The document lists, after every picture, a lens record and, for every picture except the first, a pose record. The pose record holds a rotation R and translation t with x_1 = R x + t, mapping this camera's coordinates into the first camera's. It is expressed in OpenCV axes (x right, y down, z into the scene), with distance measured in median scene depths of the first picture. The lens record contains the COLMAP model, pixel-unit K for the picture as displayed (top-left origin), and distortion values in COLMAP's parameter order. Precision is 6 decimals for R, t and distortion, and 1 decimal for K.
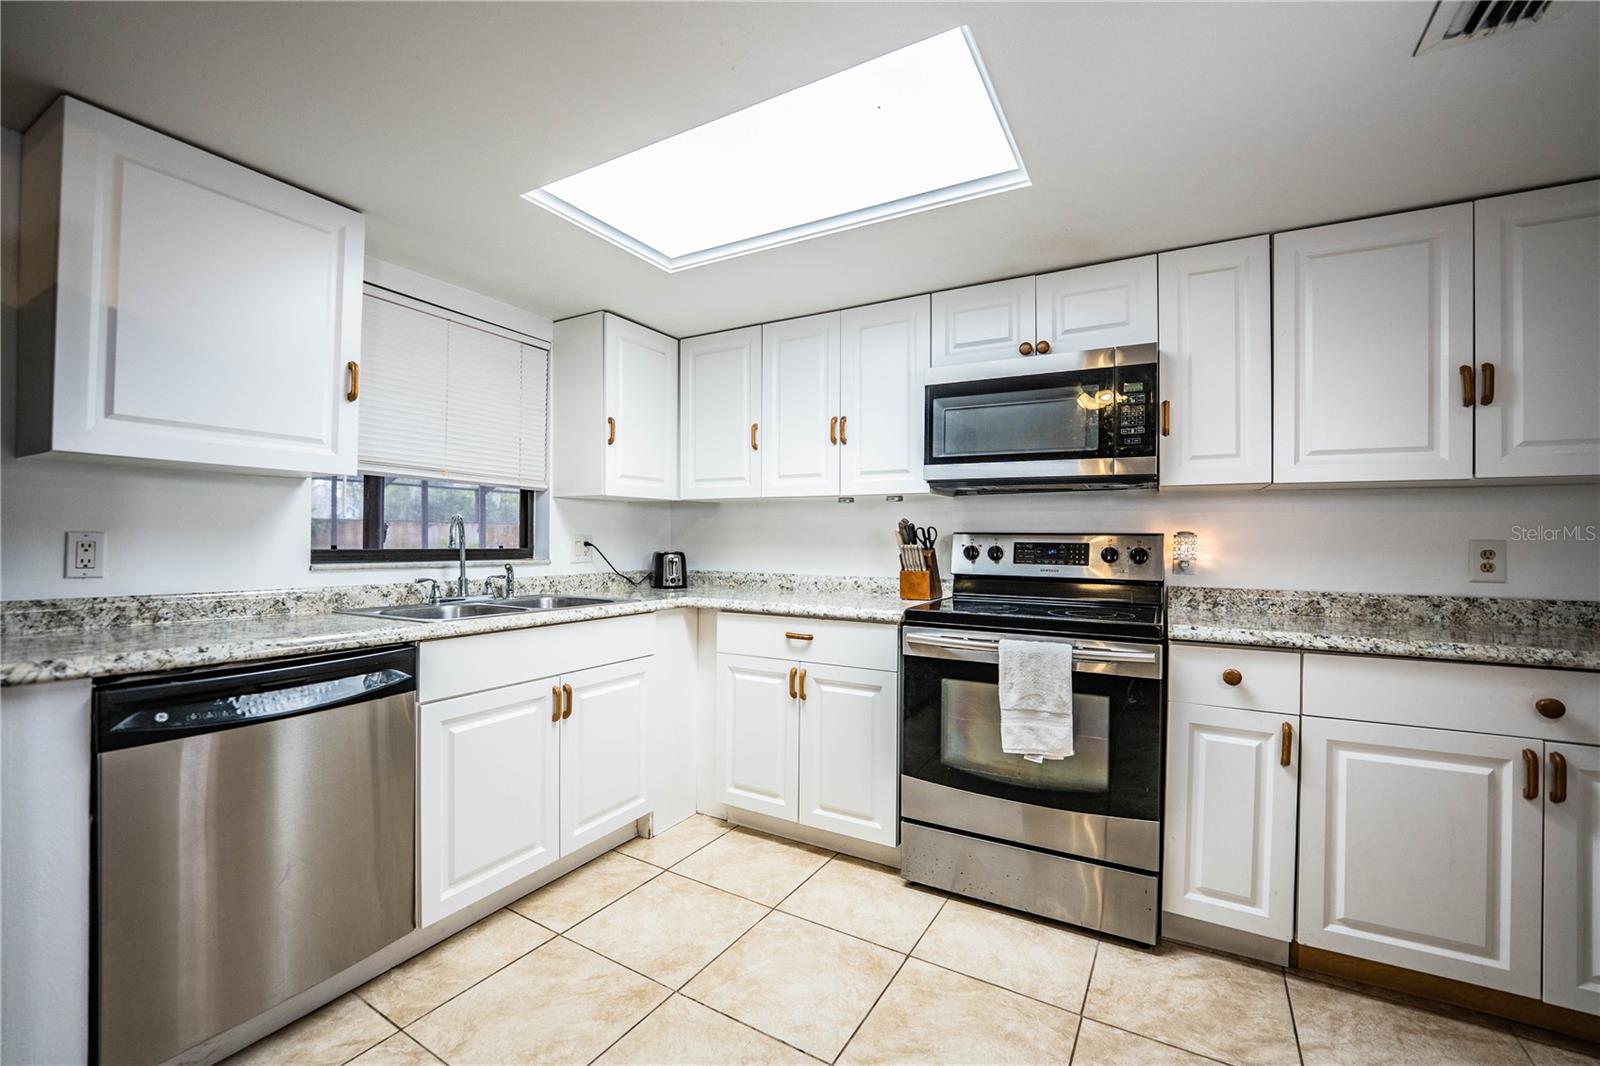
lens RADIAL K [[651.6, 0, 800.8], [0, 651.6, 538.2], [0, 0, 1]] dist [-0.027765, 0.001769]
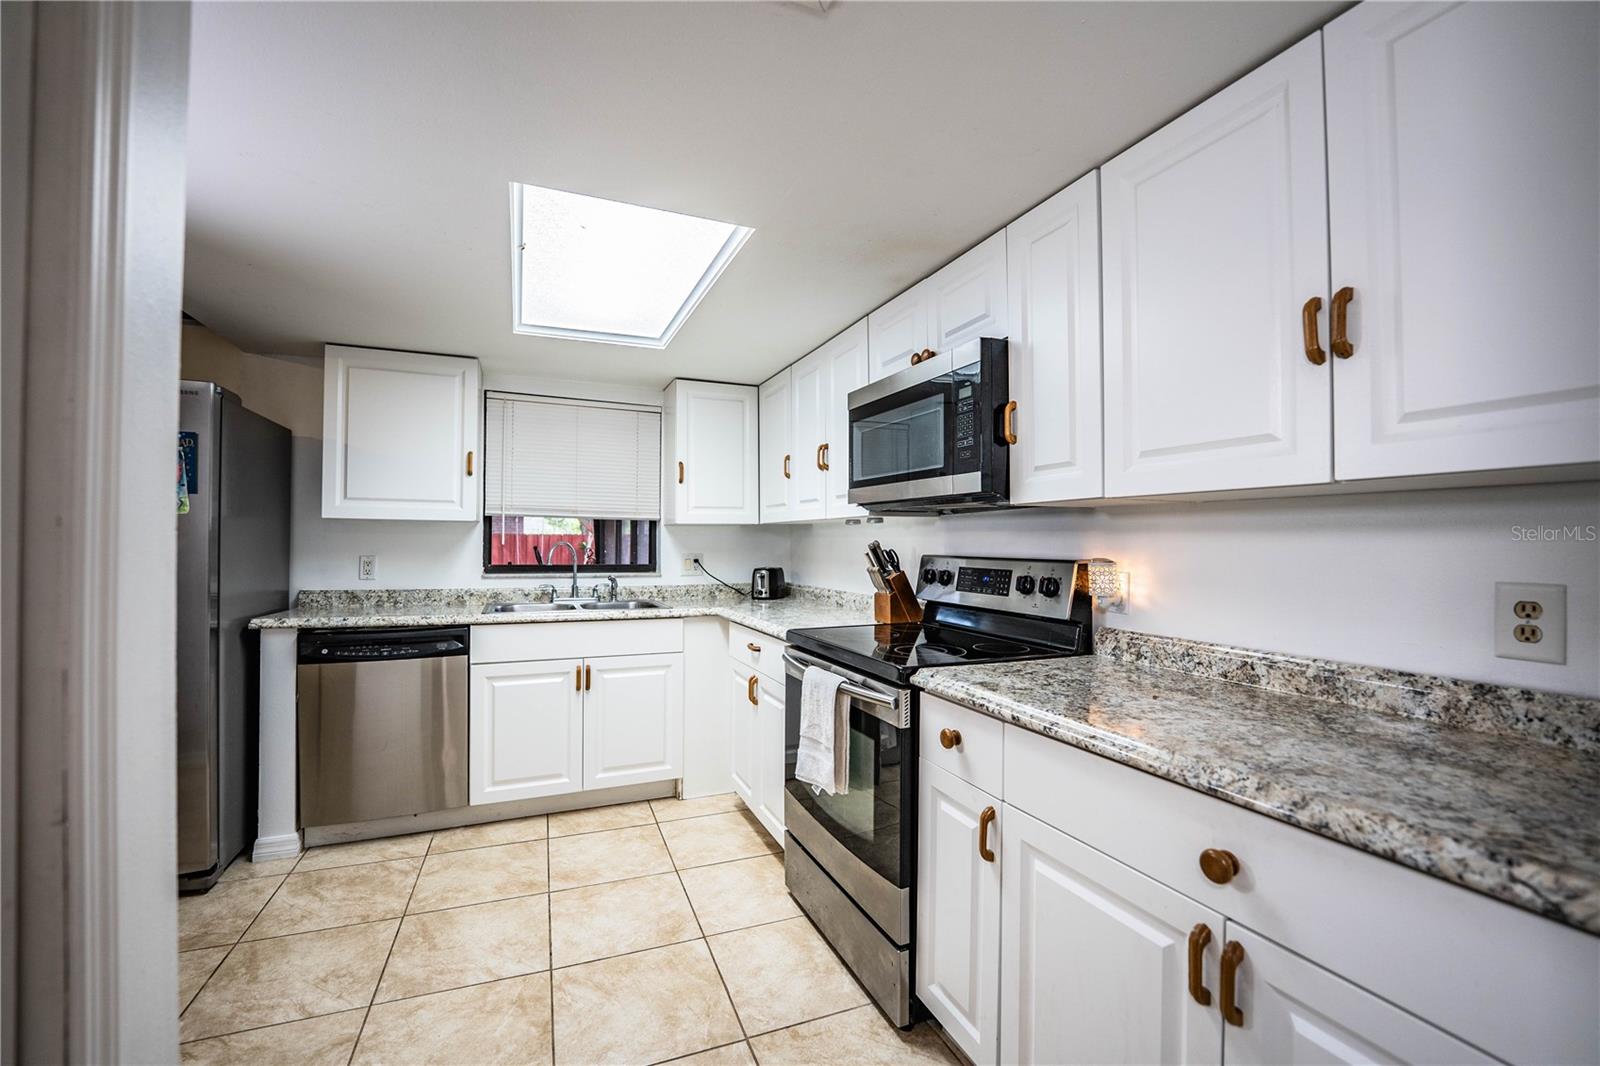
lens RADIAL K [[651.6, 0, 800.8], [0, 651.6, 538.2], [0, 0, 1]] dist [-0.027765, 0.001769]
pose [[0.797456, -0.008714, -0.603314, 0.854054], [0.002369, 0.999933, -0.011311, -0.029126], [0.603372, 0.007591, 0.797424, 0.174056]]
